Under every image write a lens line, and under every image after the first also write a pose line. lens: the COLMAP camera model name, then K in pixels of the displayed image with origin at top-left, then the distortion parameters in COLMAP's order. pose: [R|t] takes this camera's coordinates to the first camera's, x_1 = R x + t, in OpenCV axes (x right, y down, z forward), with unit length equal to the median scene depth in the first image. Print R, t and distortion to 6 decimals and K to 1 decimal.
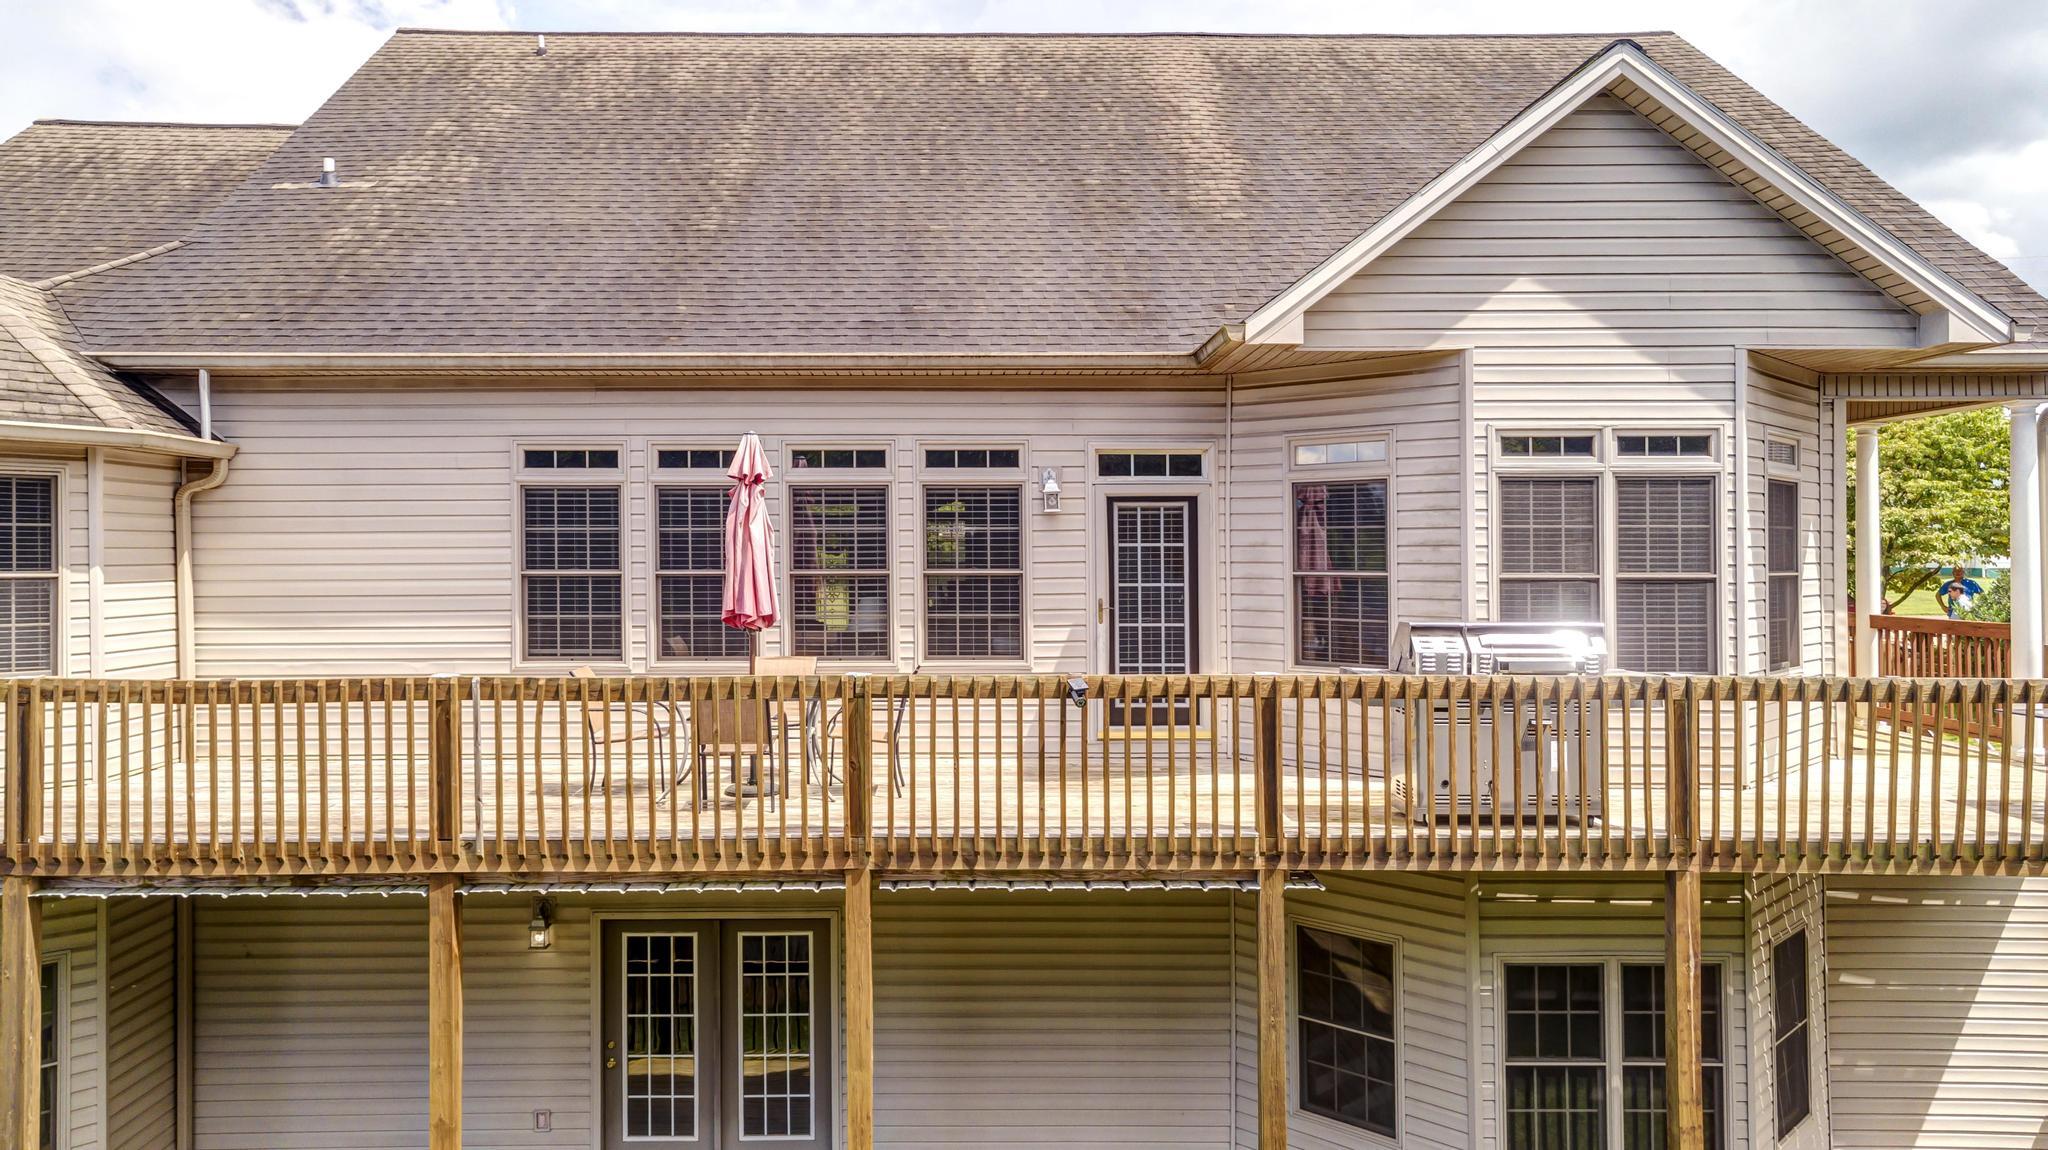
lens RADIAL K [[1385.9, 0, 960.6], [0, 1385.9, 560.3], [0, 0, 1]] dist [0.022295, 0.001907]
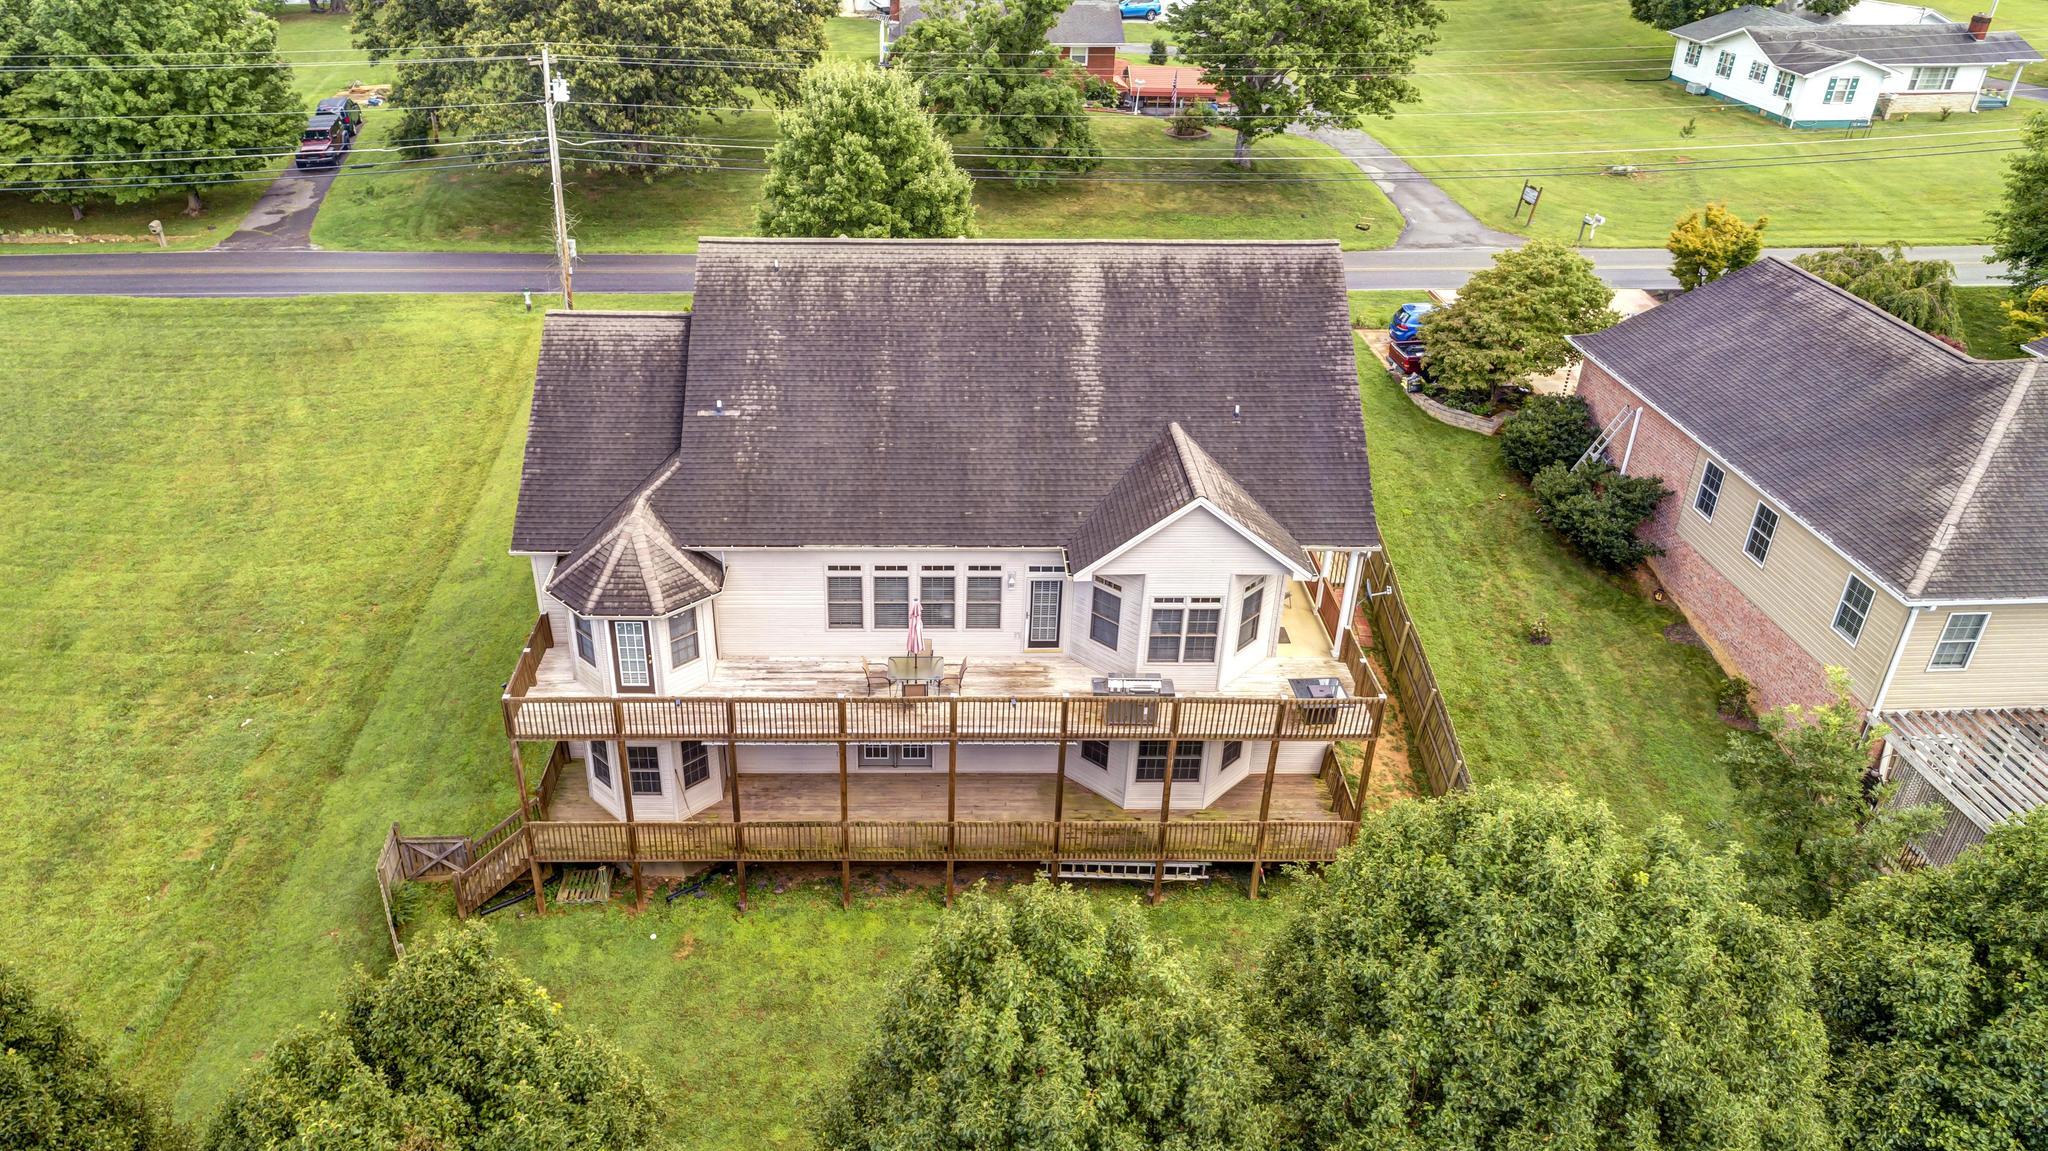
lens RADIAL K [[1403.4, 0, 993.1], [0, 1403.4, 558.5], [0, 0, 1]] dist [0.024286, 0.000697]
pose [[0.998740, 0.014296, 0.048113, -0.115949], [-0.036032, 0.871543, 0.488993, -1.527473], [-0.034942, -0.490110, 0.870960, -1.528654]]
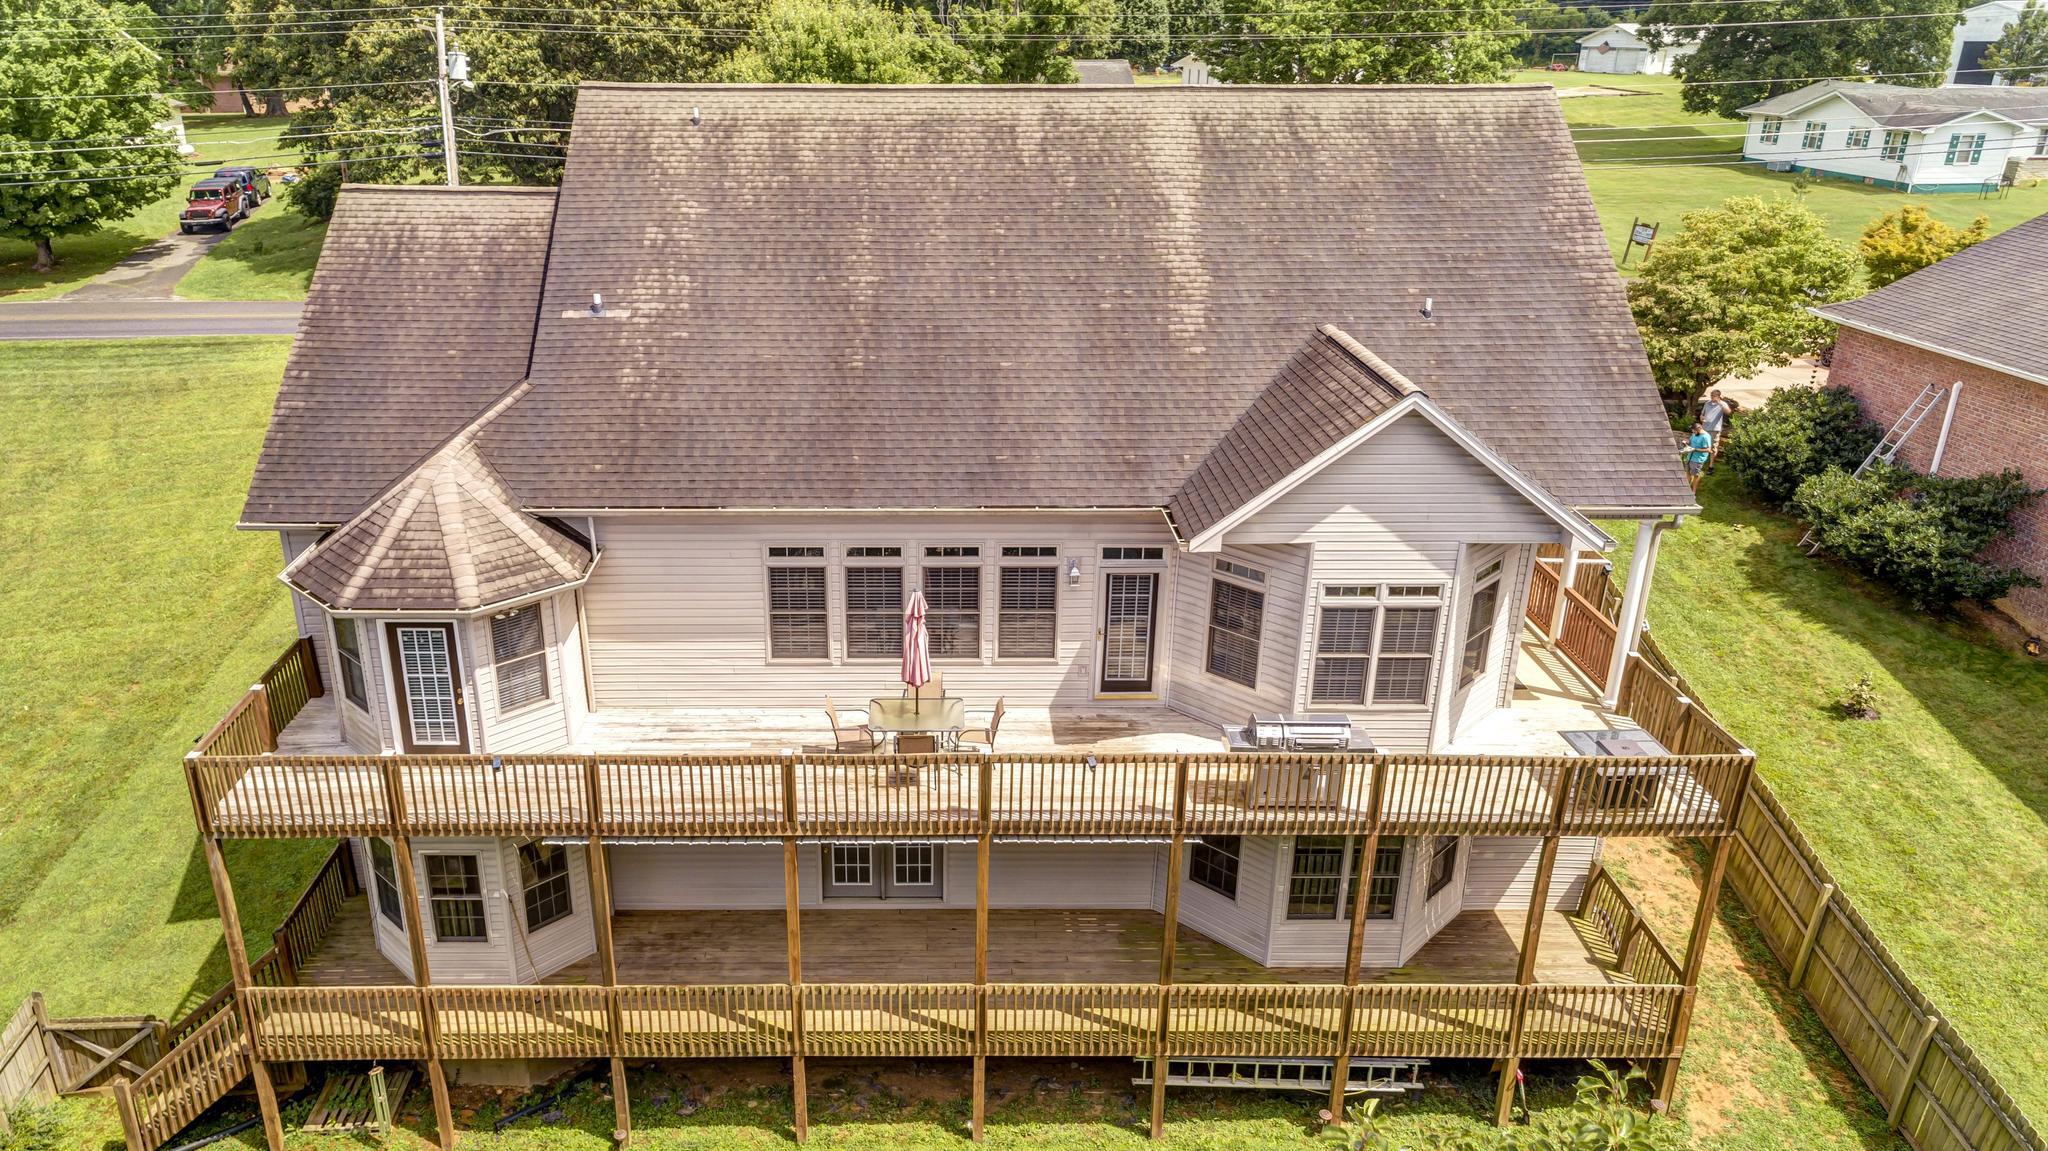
lens RADIAL K [[1412.3, 0, 926.0], [0, 1412.3, 578.8], [0, 0, 1]] dist [0.025580, 0.000208]
pose [[0.999946, 0.004829, 0.009218, -0.137939], [-0.007969, 0.925040, 0.379785, -0.717812], [-0.006693, -0.379838, 0.925029, -0.638457]]
